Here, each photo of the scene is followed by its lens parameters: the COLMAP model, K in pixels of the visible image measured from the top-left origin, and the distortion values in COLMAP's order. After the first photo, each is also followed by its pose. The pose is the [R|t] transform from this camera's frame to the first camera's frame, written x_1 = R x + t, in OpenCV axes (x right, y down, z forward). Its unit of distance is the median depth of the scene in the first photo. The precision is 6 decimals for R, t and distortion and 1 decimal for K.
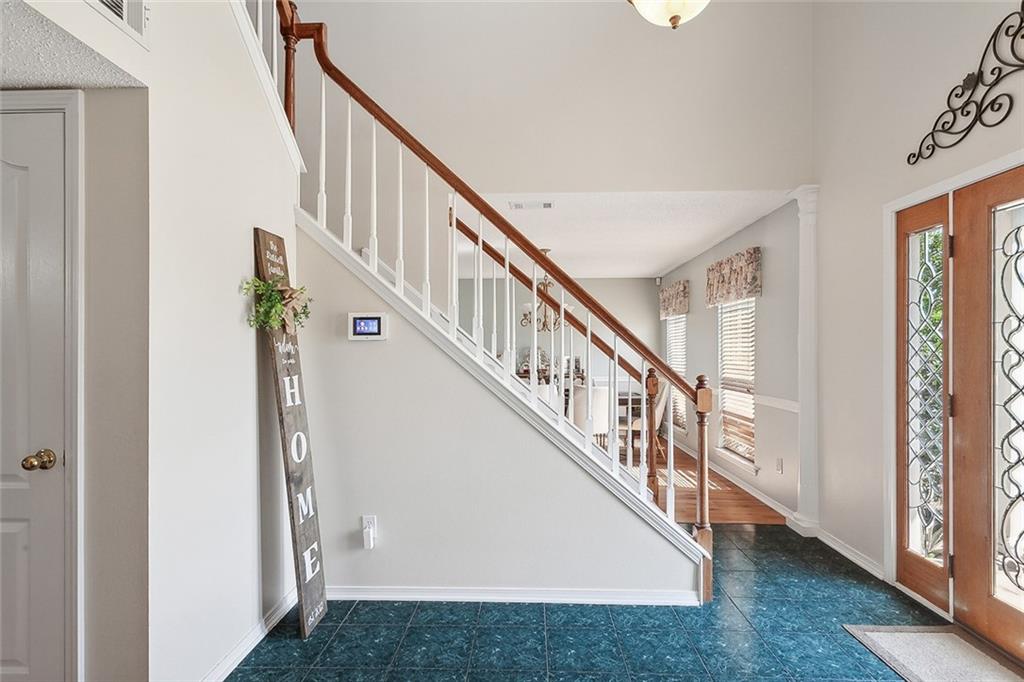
lens RADIAL K [[504.2, 0, 514.5], [0, 504.2, 356.3], [0, 0, 1]] dist [0.000246, 0.000273]
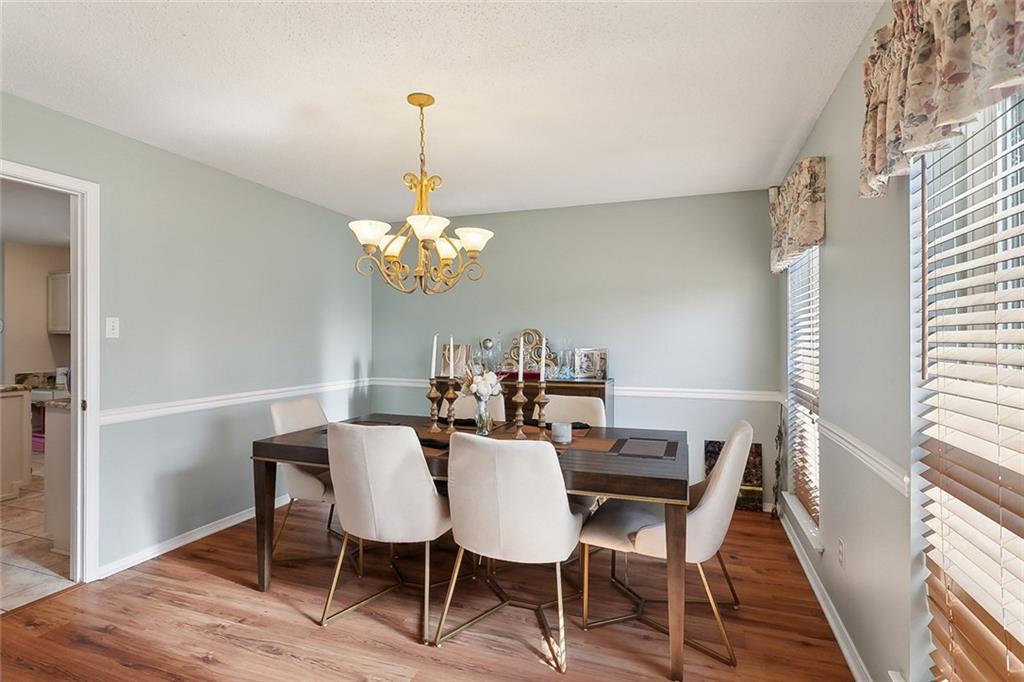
lens RADIAL K [[503.3, 0, 512.0], [0, 503.3, 341.0], [0, 0, 1]] dist [-0.000985, -0.000152]
pose [[0.952952, 0.000036, -0.303123, 0.232460], [-0.000810, 0.999997, -0.002428, -0.007772], [0.303122, 0.002560, 0.952948, 0.556790]]
